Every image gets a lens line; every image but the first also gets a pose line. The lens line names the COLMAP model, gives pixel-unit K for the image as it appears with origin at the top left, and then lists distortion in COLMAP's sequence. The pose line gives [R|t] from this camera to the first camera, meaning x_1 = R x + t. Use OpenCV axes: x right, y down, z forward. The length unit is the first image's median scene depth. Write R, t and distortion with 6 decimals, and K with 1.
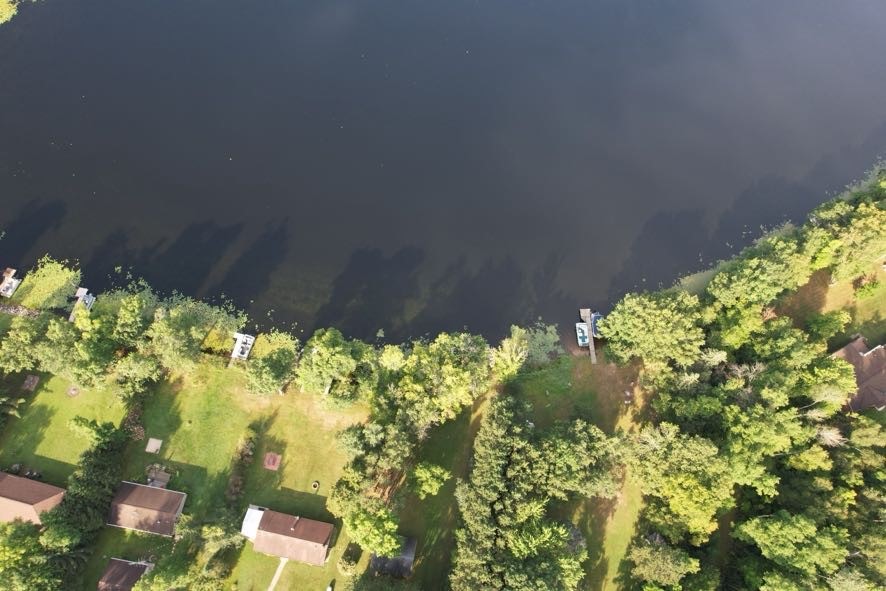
lens RADIAL K [[572.8, 0, 439.5], [0, 572.8, 295.2], [0, 0, 1]] dist [-0.073940, 0.064637]
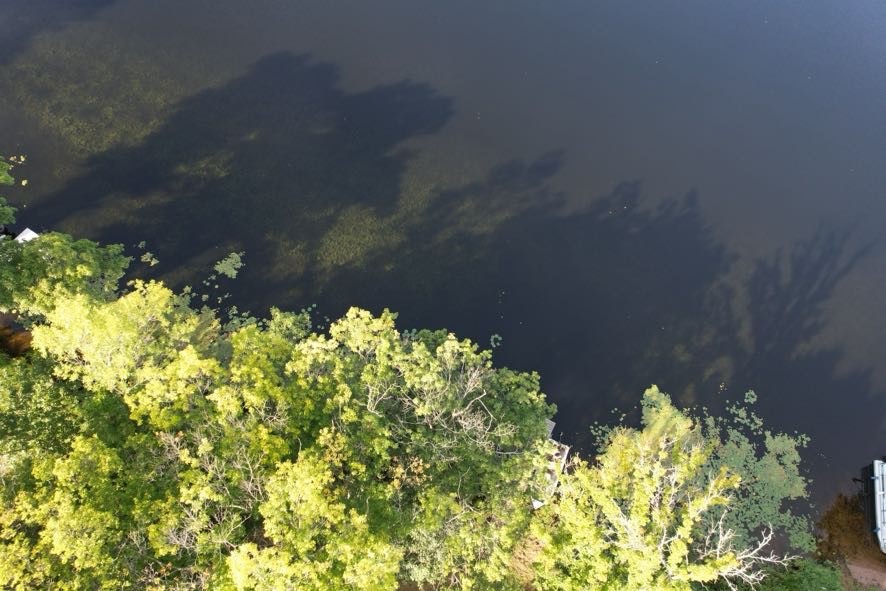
lens RADIAL K [[572.8, 0, 444.3], [0, 572.8, 295.1], [0, 0, 1]] dist [-0.073940, 0.064637]
pose [[0.936886, 0.322773, -0.134397, 0.063750], [-0.330617, 0.942907, -0.040220, 0.065902], [0.113742, 0.082115, 0.990111, 0.845255]]
